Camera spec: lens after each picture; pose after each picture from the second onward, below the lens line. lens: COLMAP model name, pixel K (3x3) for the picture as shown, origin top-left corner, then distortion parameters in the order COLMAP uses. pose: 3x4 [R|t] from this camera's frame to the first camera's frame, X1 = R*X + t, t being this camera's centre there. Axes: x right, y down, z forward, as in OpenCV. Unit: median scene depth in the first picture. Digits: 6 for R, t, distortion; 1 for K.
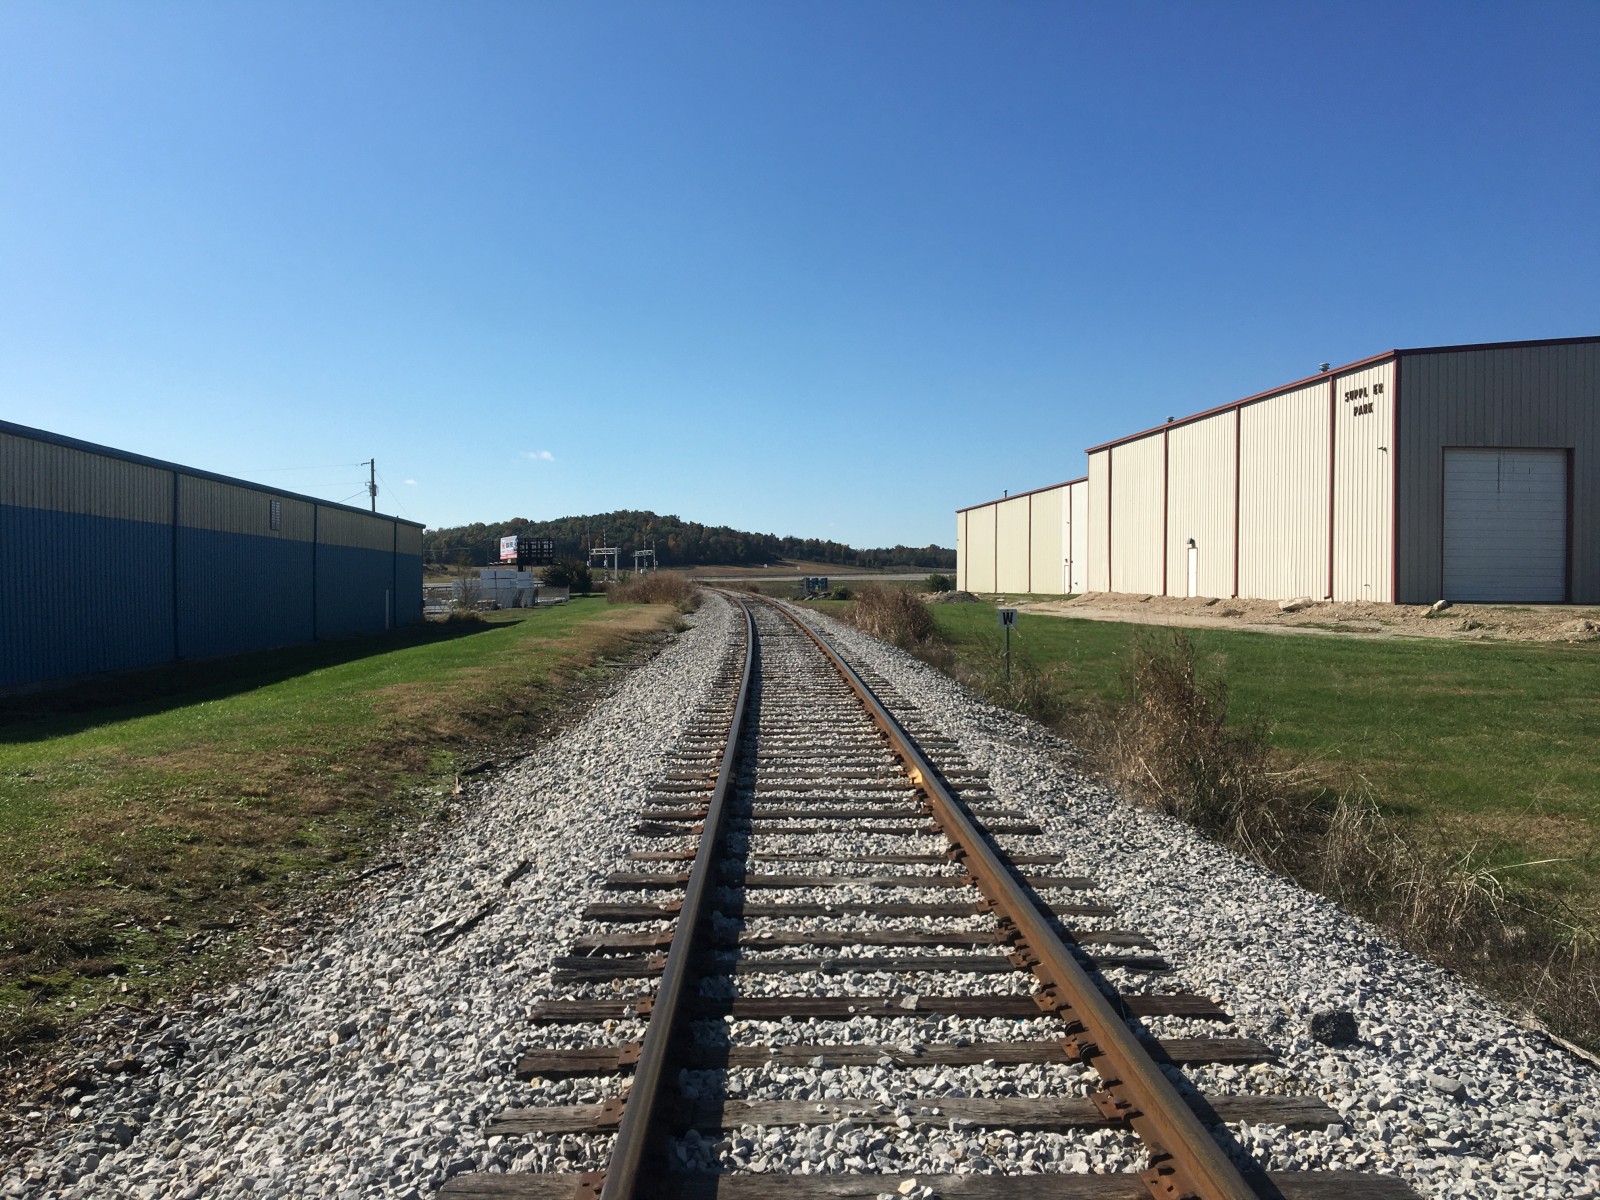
lens RADIAL K [[1317.3, 0, 800.0], [0, 1317.3, 600.0], [0, 0, 1]] dist [0.070008, -0.087091]
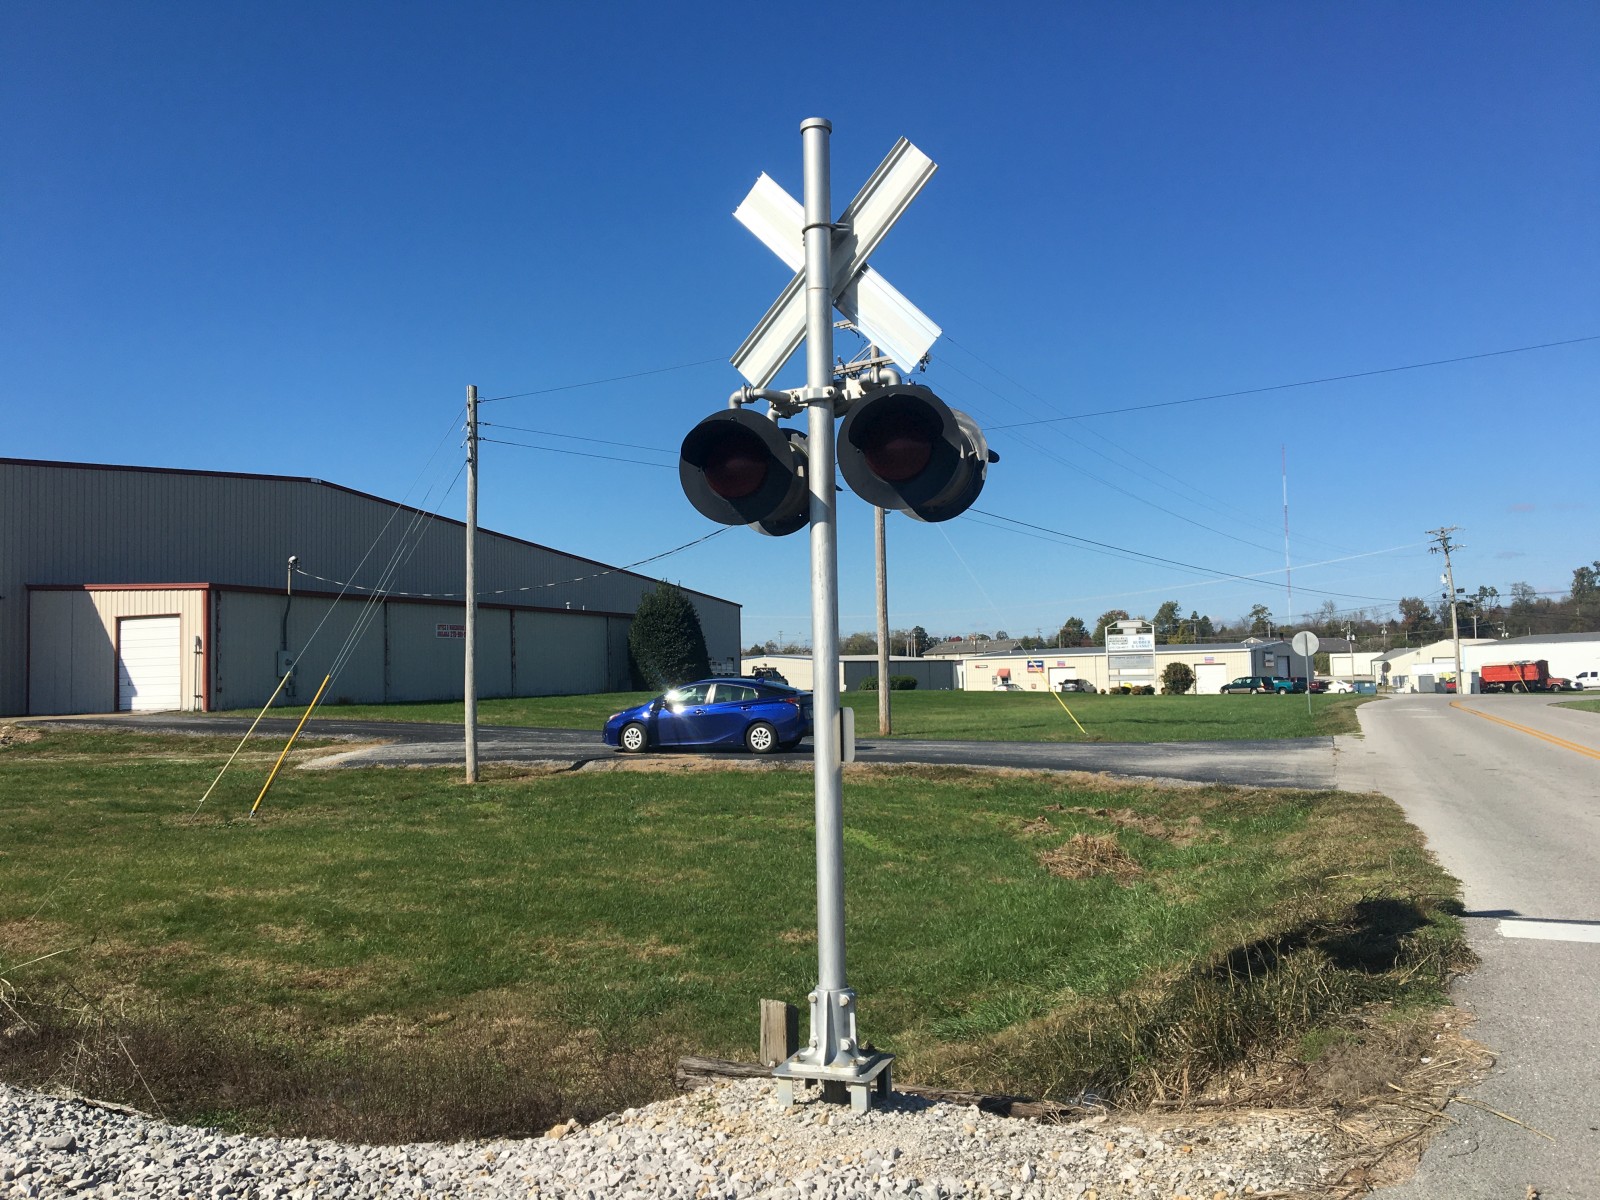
lens RADIAL K [[1317.3, 0, 800.0], [0, 1317.3, 600.0], [0, 0, 1]] dist [0.070008, -0.087091]
pose [[0.451538, 0.043036, 0.891213, -0.308030], [0.030147, 0.997530, -0.063445, -0.020913], [-0.891742, 0.055515, 0.449126, -0.145297]]
